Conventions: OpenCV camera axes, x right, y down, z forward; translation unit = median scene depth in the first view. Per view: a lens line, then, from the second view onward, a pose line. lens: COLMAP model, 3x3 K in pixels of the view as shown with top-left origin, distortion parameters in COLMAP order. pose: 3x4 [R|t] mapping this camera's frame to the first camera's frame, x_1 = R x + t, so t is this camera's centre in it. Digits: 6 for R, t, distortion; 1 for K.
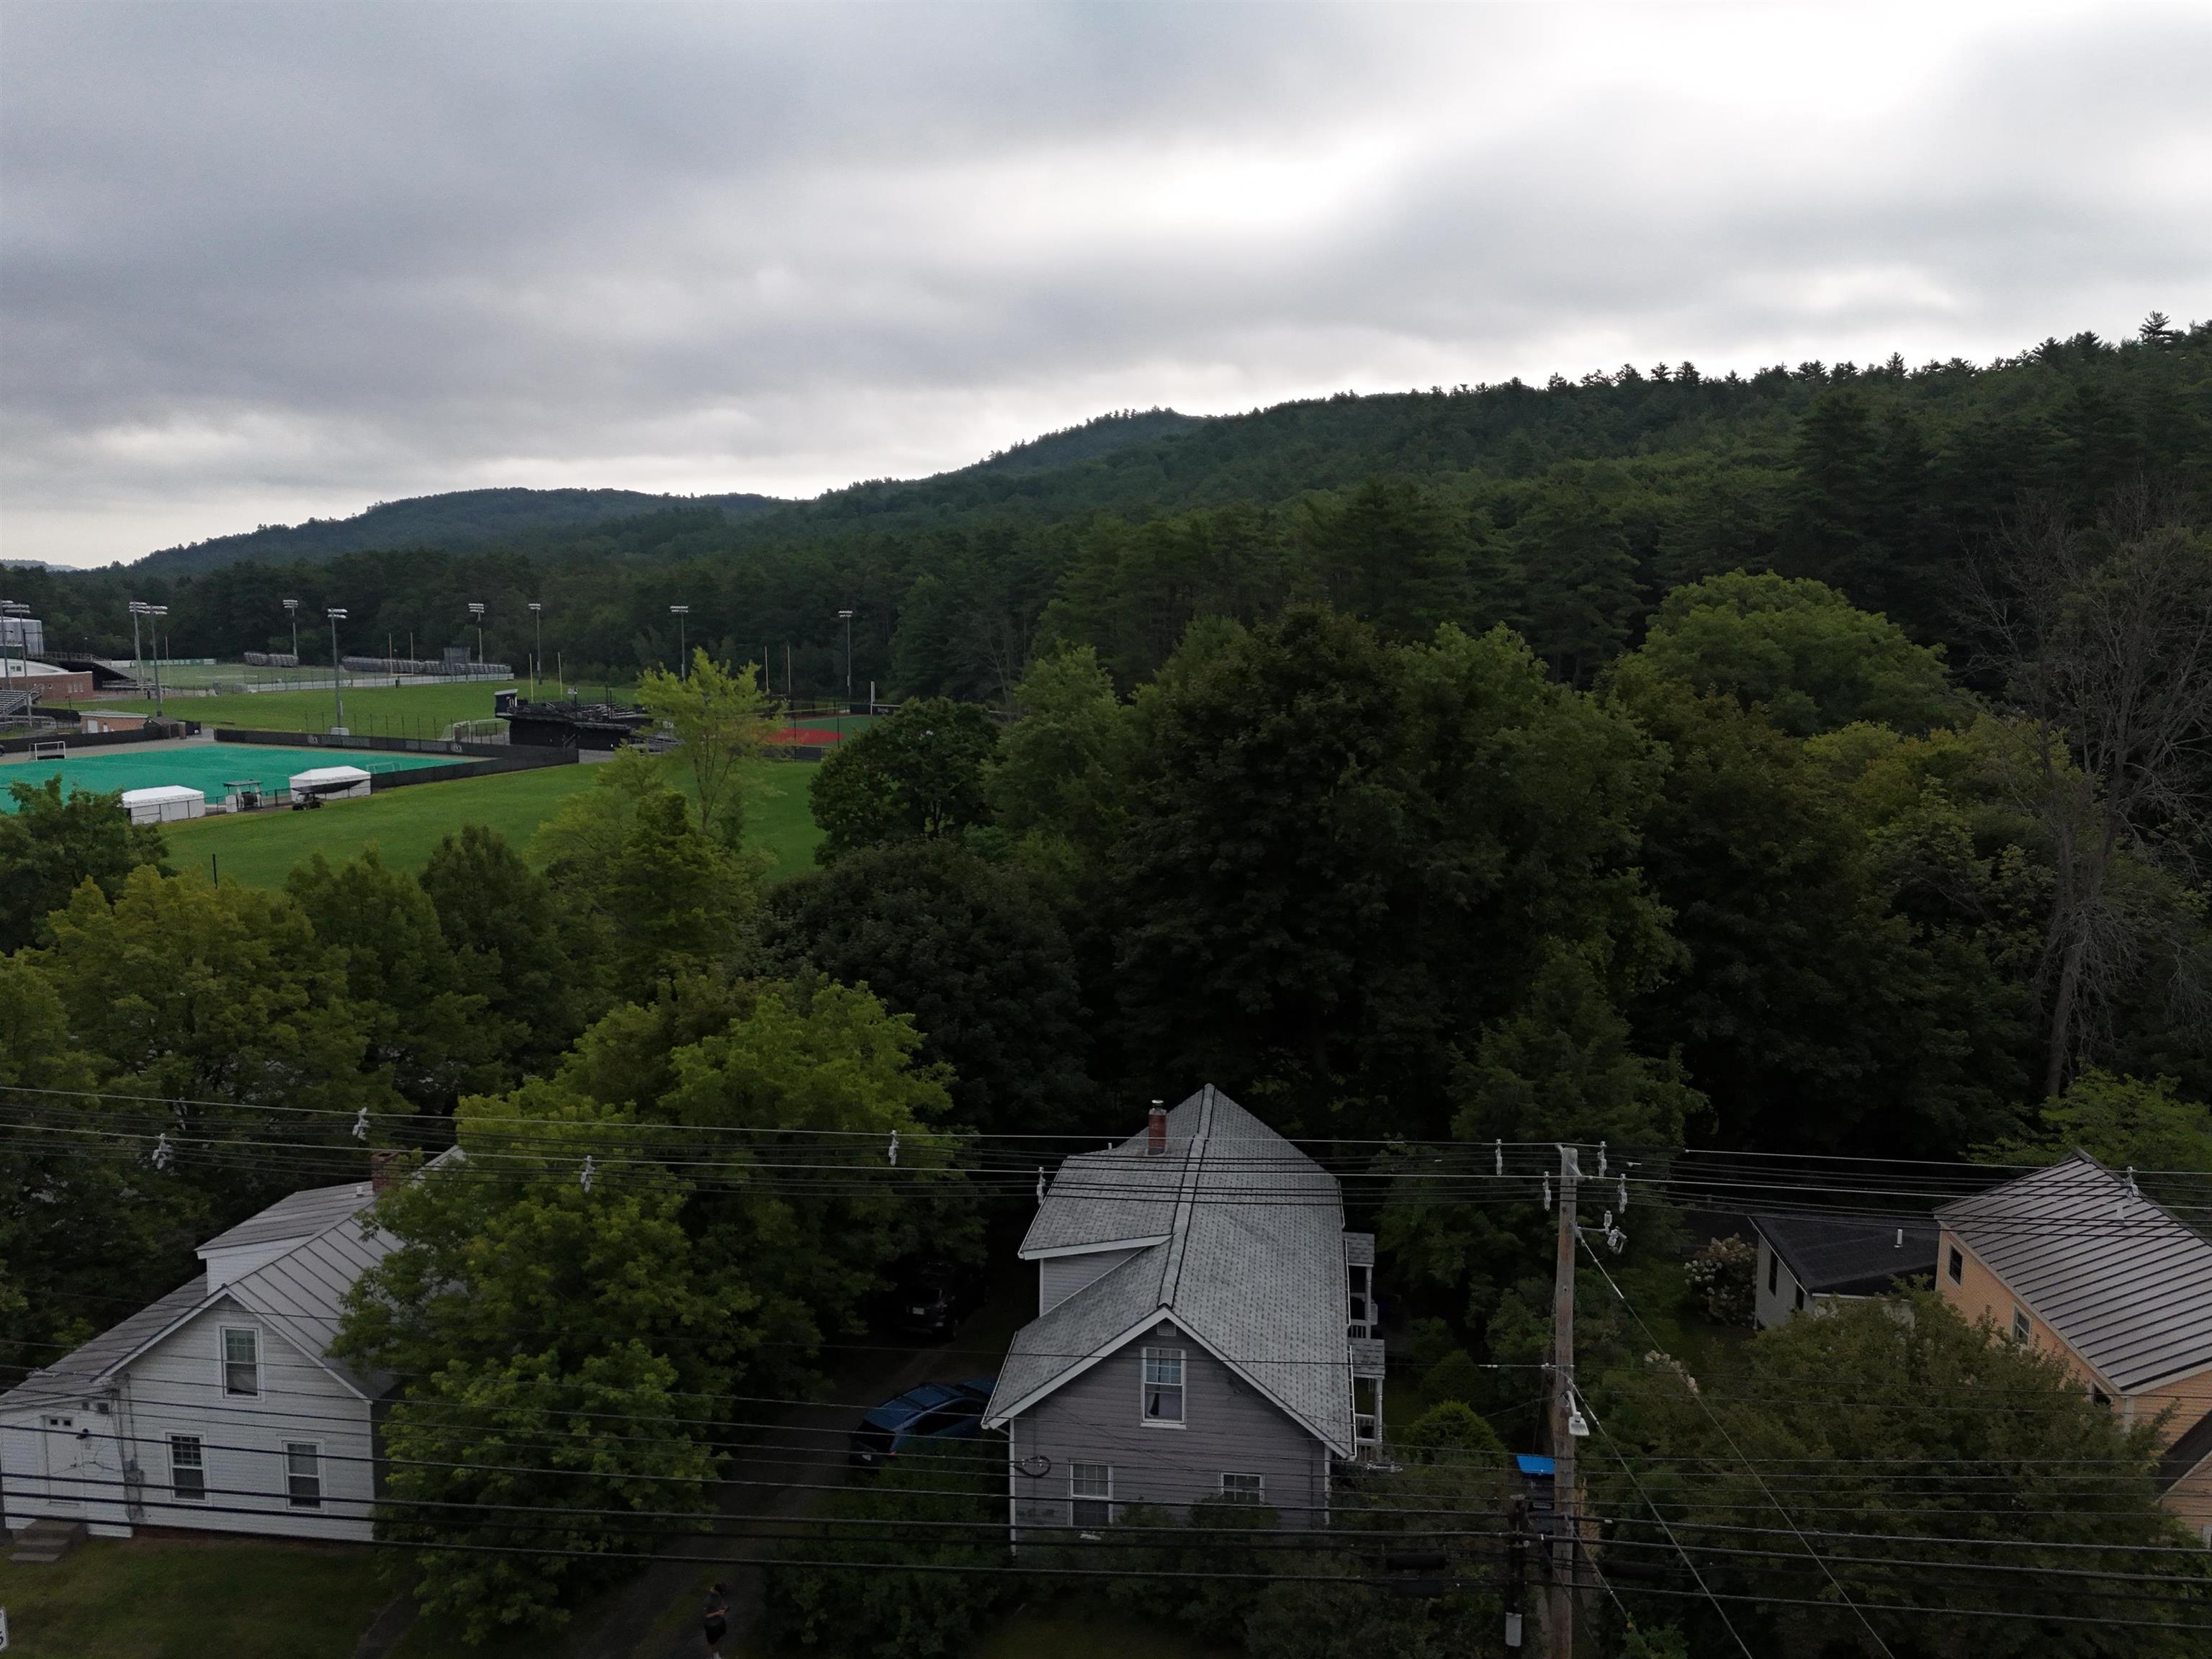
lens RADIAL K [[1588.2, 0, 1106.0], [0, 1588.2, 829.5], [0, 0, 1]] dist [0.128957, -0.155398]
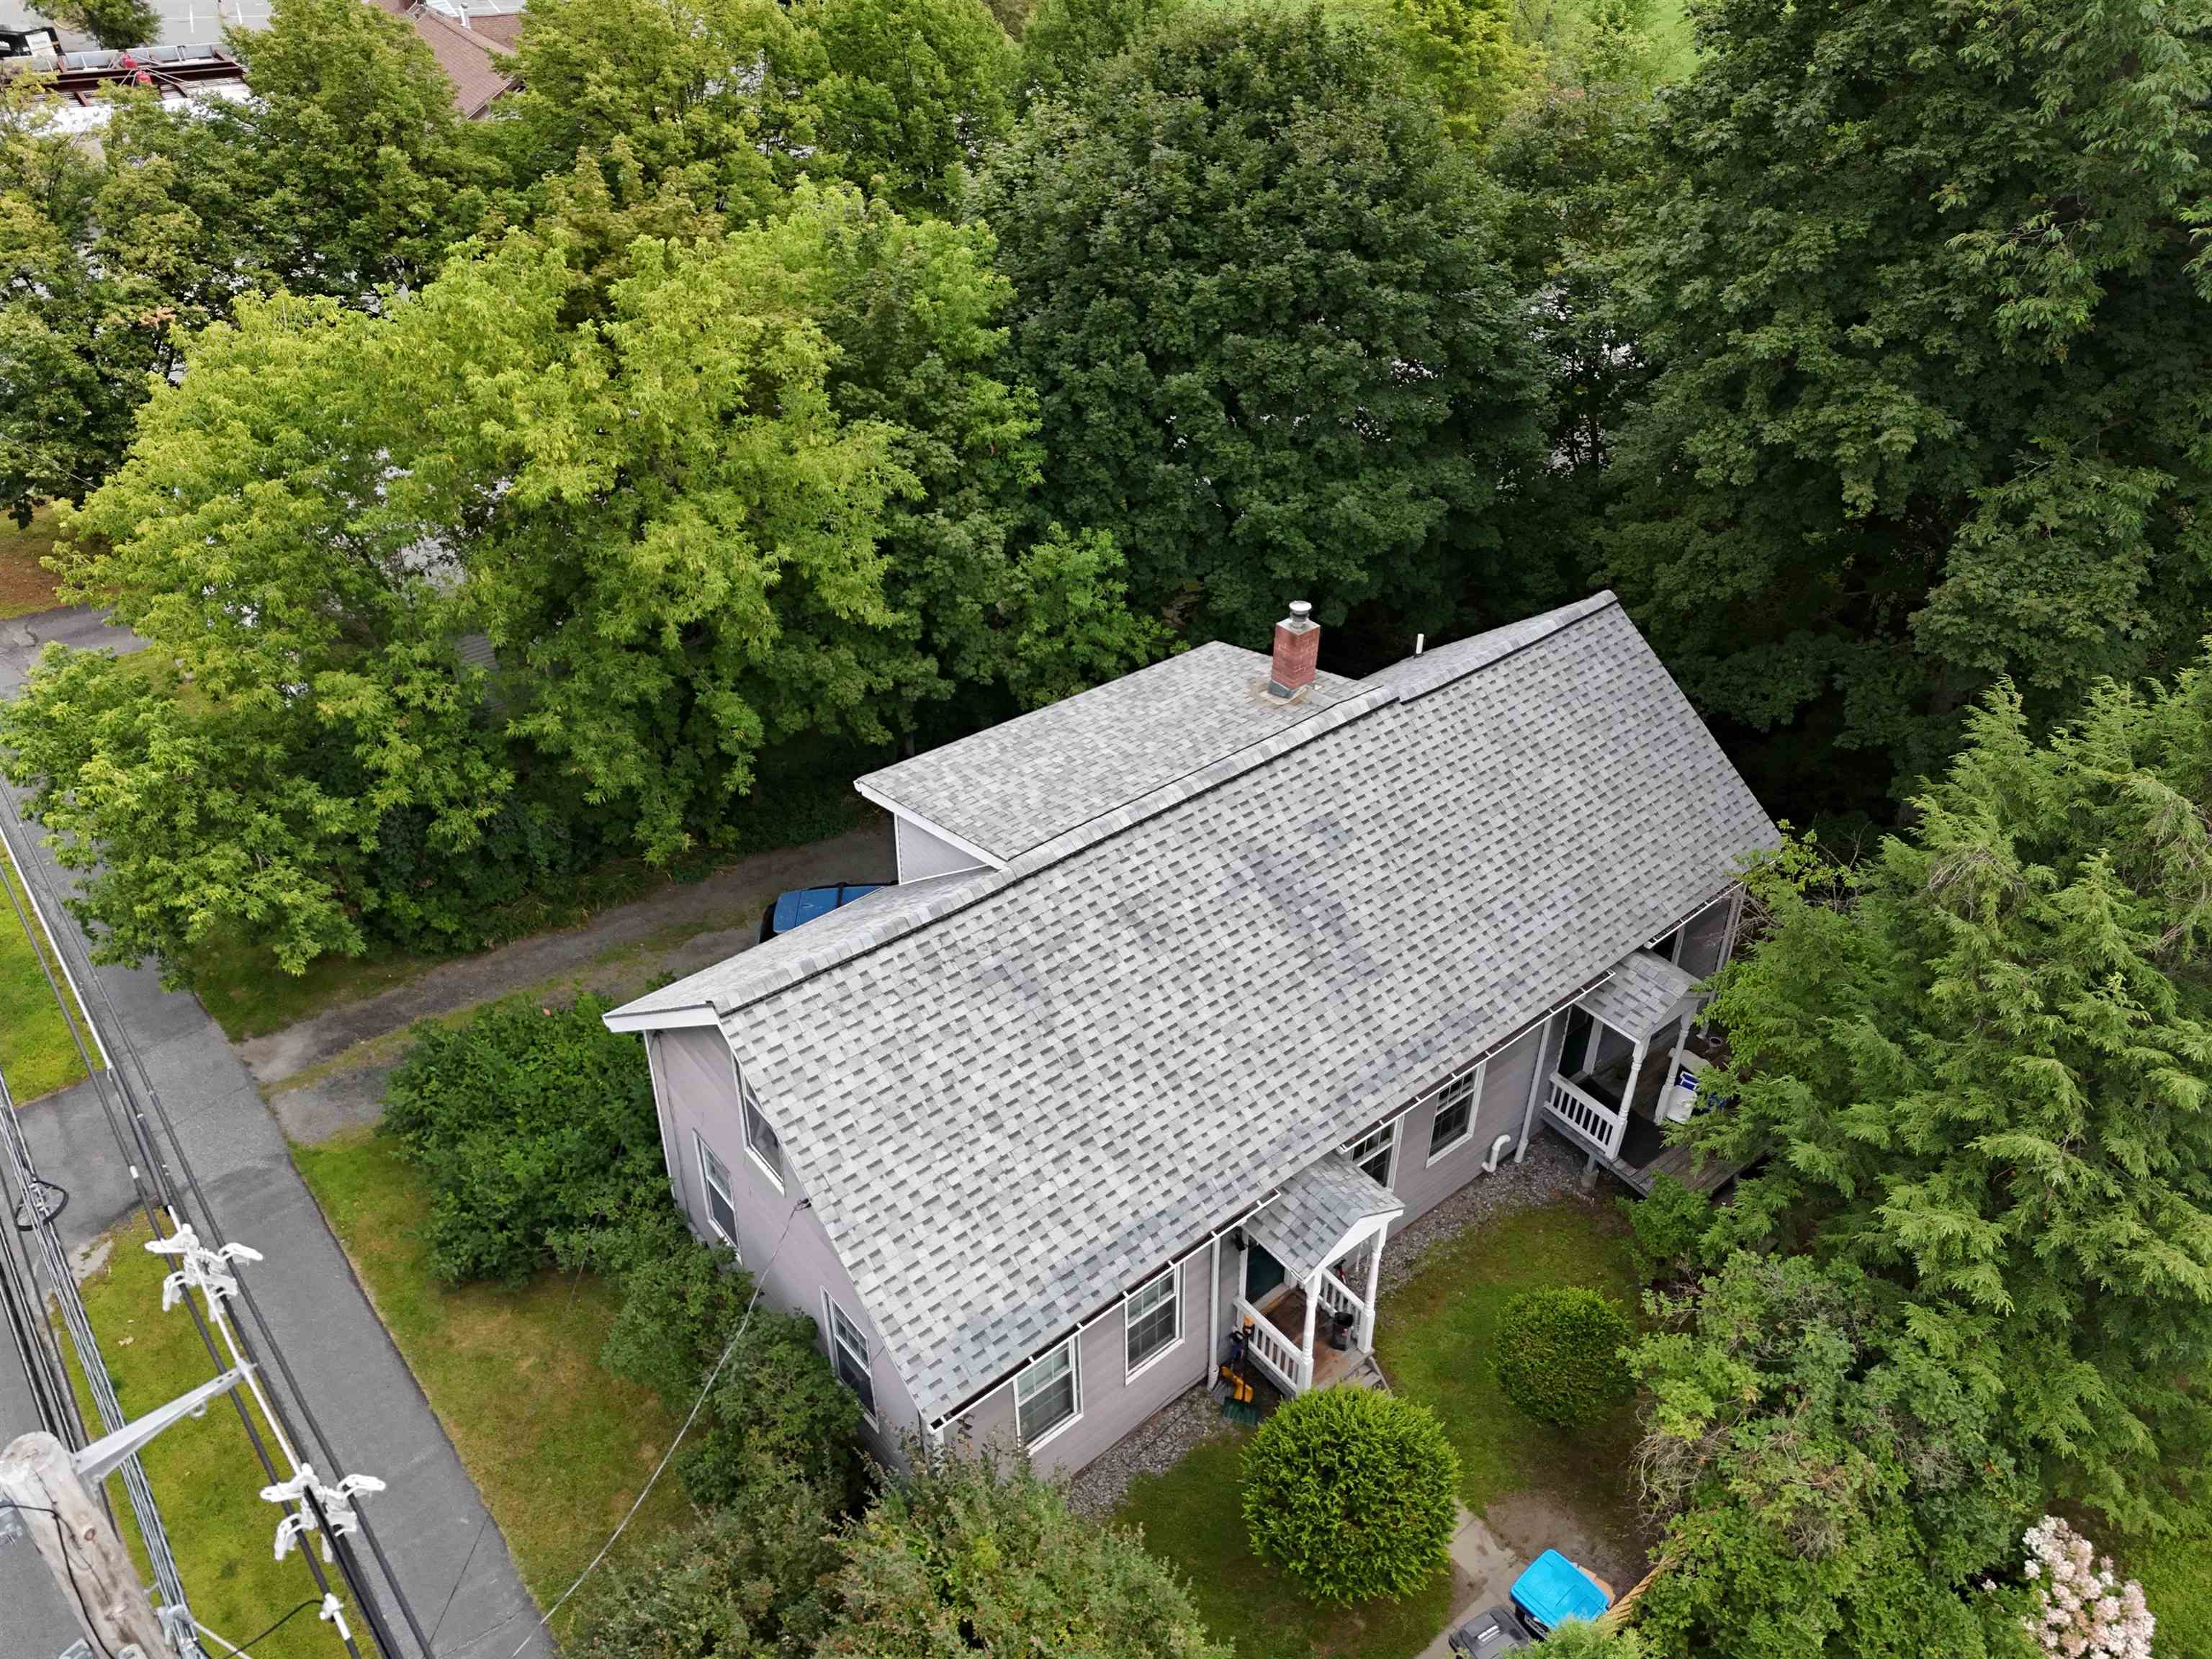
lens RADIAL K [[1588.2, 0, 1106.0], [0, 1588.2, 829.5], [0, 0, 1]] dist [0.128957, -0.155398]
pose [[0.727668, 0.401474, -0.556164, 0.305941], [-0.103287, 0.865705, 0.489782, -0.016068], [0.678109, -0.298954, 0.671413, 0.584036]]
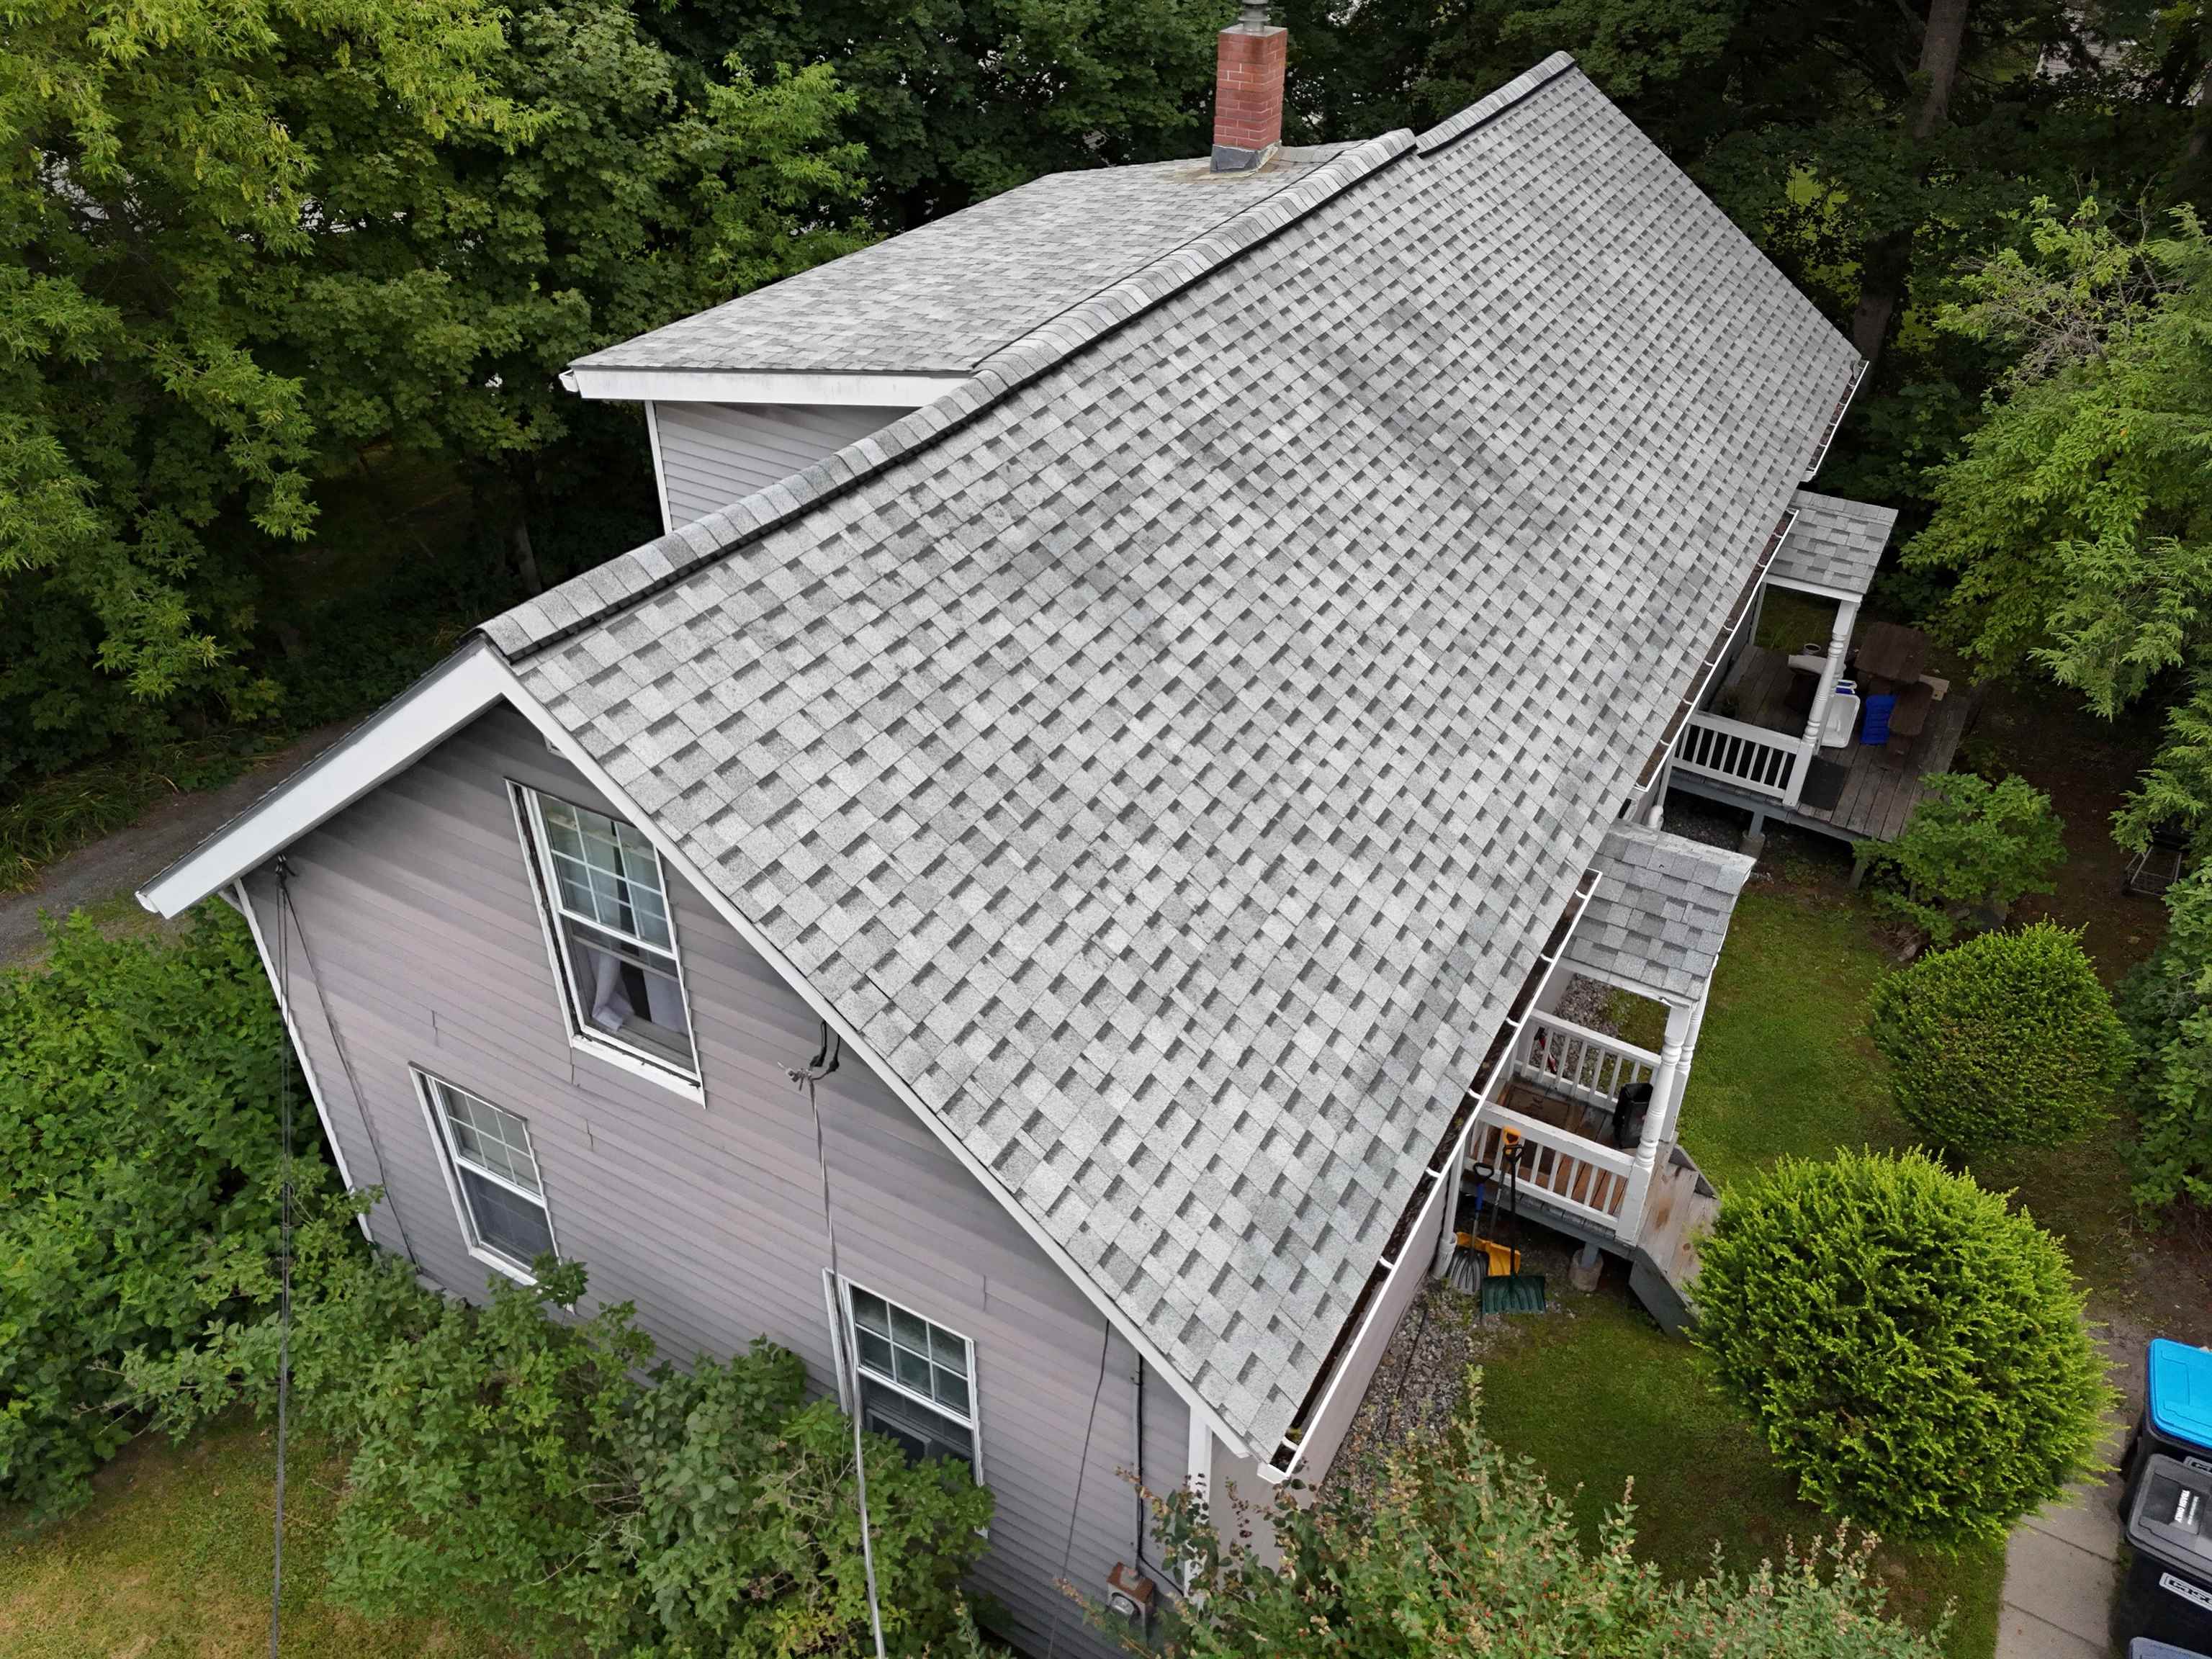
lens RADIAL K [[1588.2, 0, 1106.0], [0, 1588.2, 829.5], [0, 0, 1]] dist [0.128957, -0.155398]
pose [[0.924840, 0.222632, -0.308394, 0.138637], [-0.055539, 0.881154, 0.469557, 0.167898], [0.376281, -0.417137, 0.827291, 0.657028]]
